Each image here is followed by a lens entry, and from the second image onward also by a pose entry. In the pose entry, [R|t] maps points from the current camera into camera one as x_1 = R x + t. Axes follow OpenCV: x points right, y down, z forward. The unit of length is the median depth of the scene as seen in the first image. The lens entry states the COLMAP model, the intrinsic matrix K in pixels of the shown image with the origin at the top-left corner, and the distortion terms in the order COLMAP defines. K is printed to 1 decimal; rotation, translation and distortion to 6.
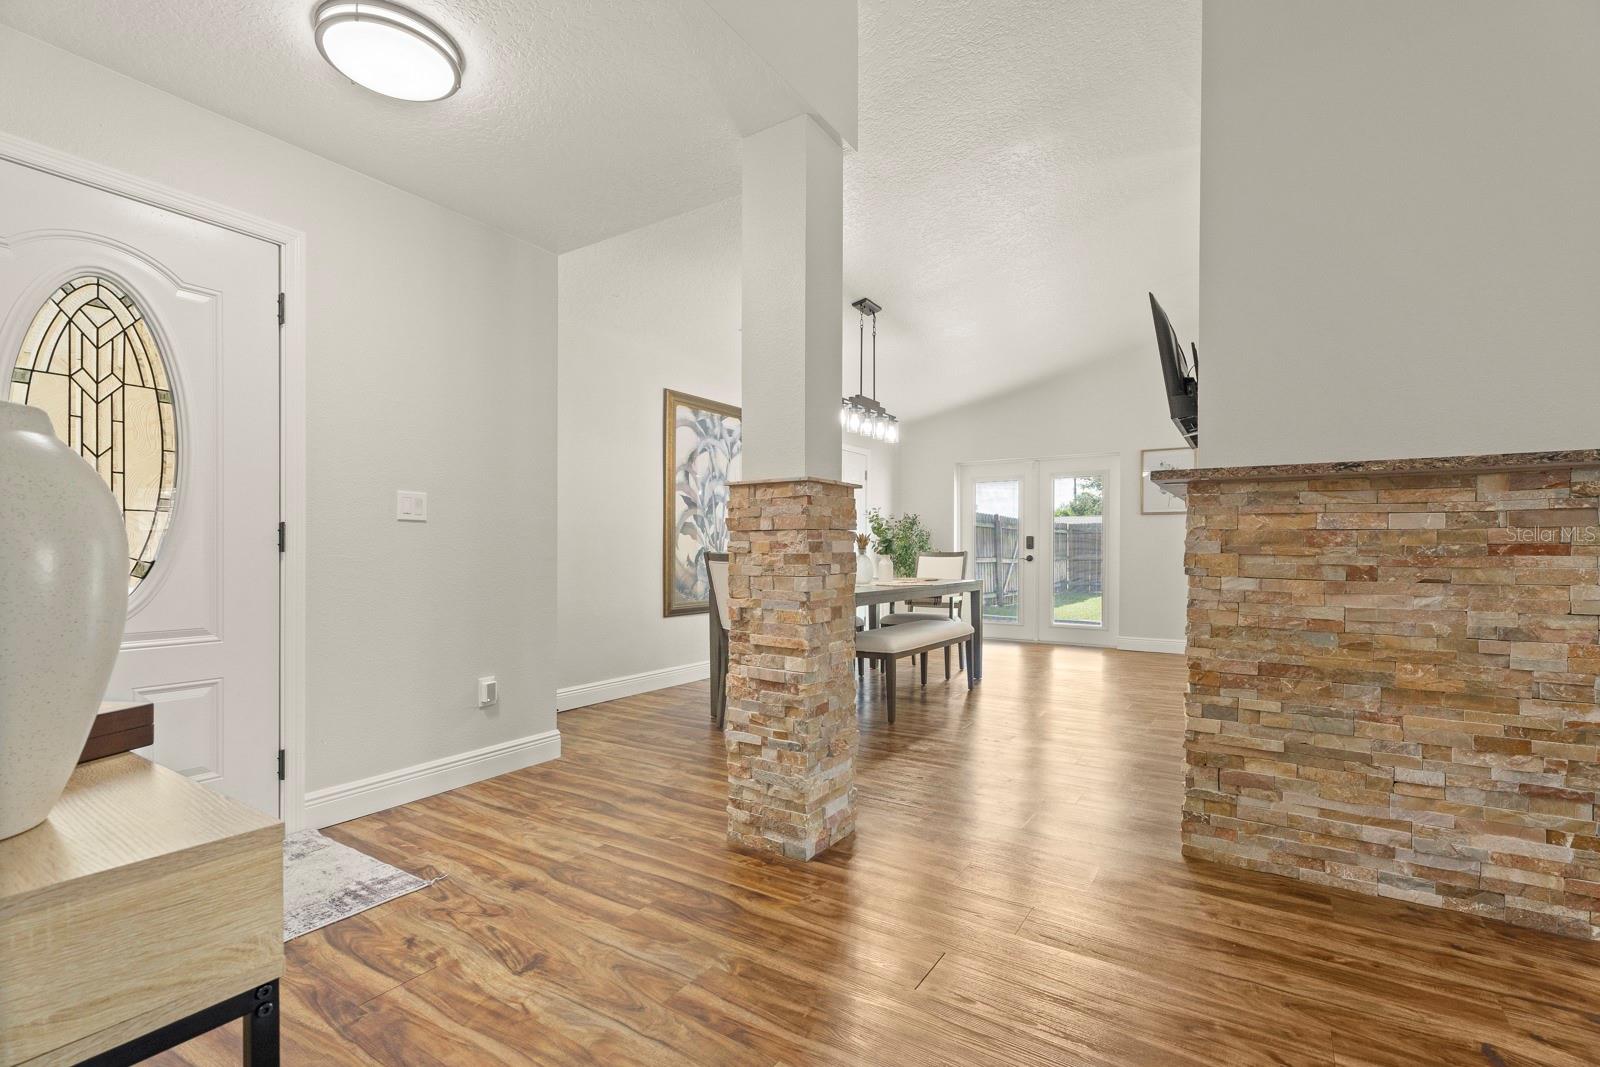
lens RADIAL K [[726.5, 0, 811.5], [0, 726.5, 556.6], [0, 0, 1]] dist [0.002226, -0.000072]
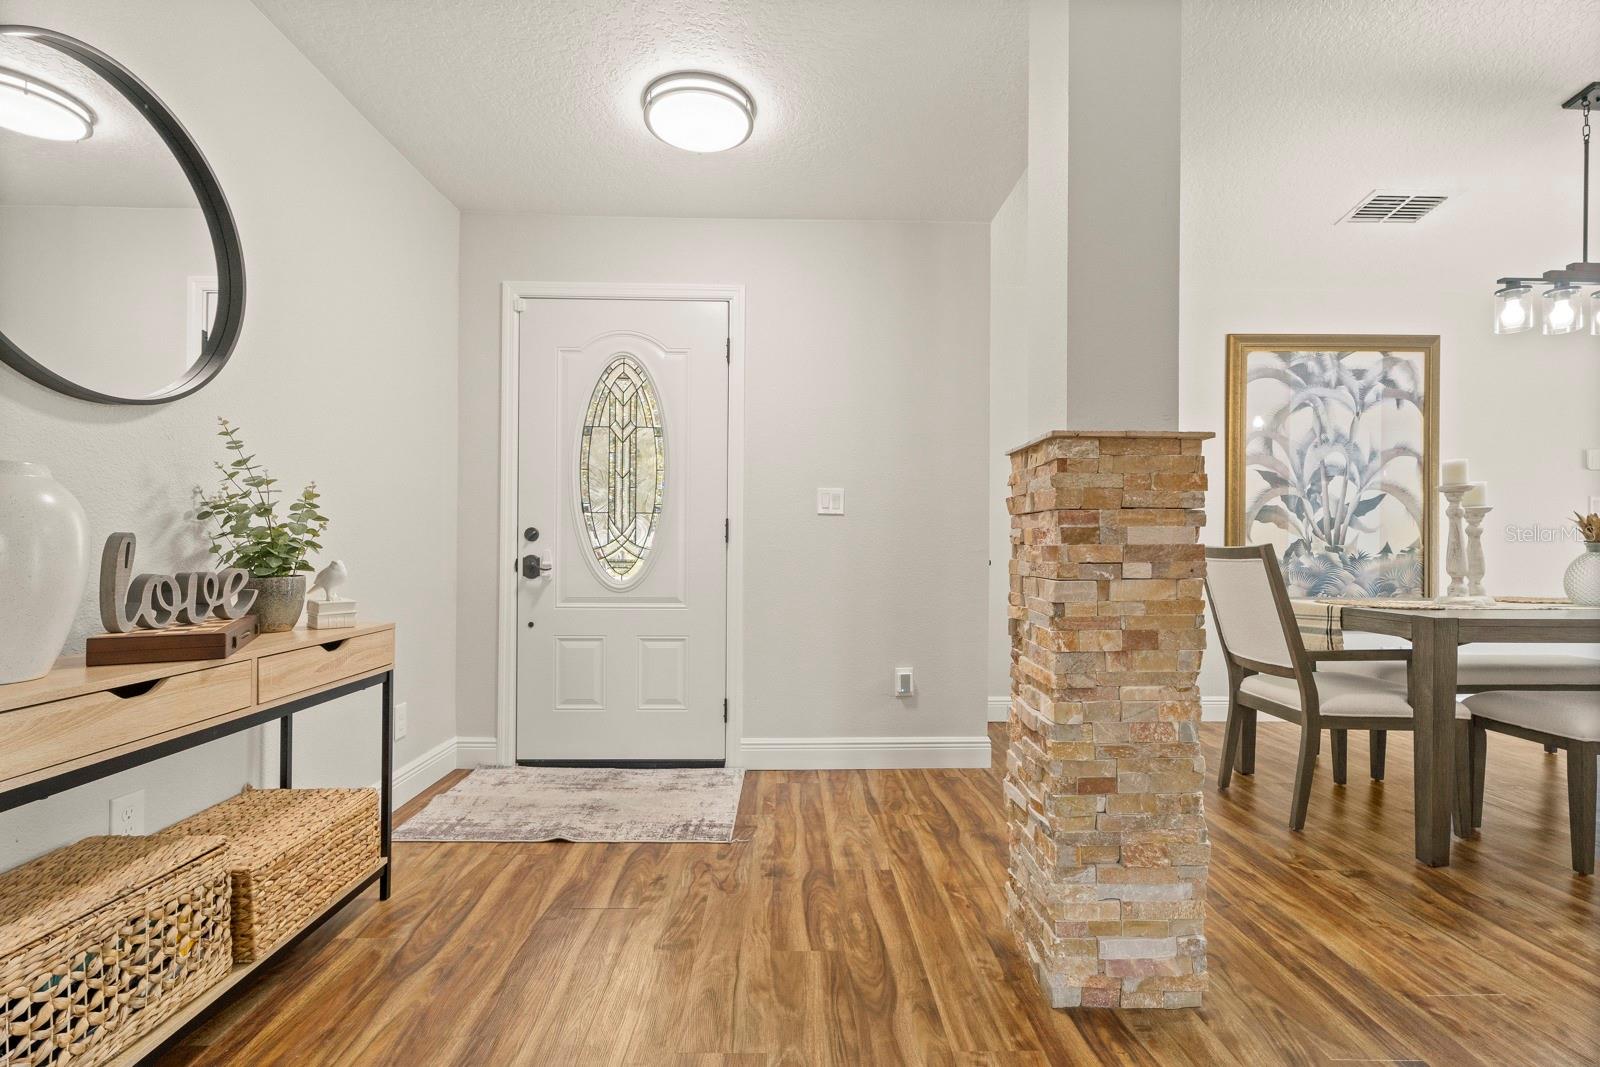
lens RADIAL K [[726.5, 0, 799.9], [0, 726.5, 538.5], [0, 0, 1]] dist [0.002226, -0.000072]
pose [[0.552350, -0.002874, -0.833607, 0.378949], [-0.011249, 0.999877, -0.010901, -0.000696], [0.833536, 0.015399, 0.552250, 0.386715]]
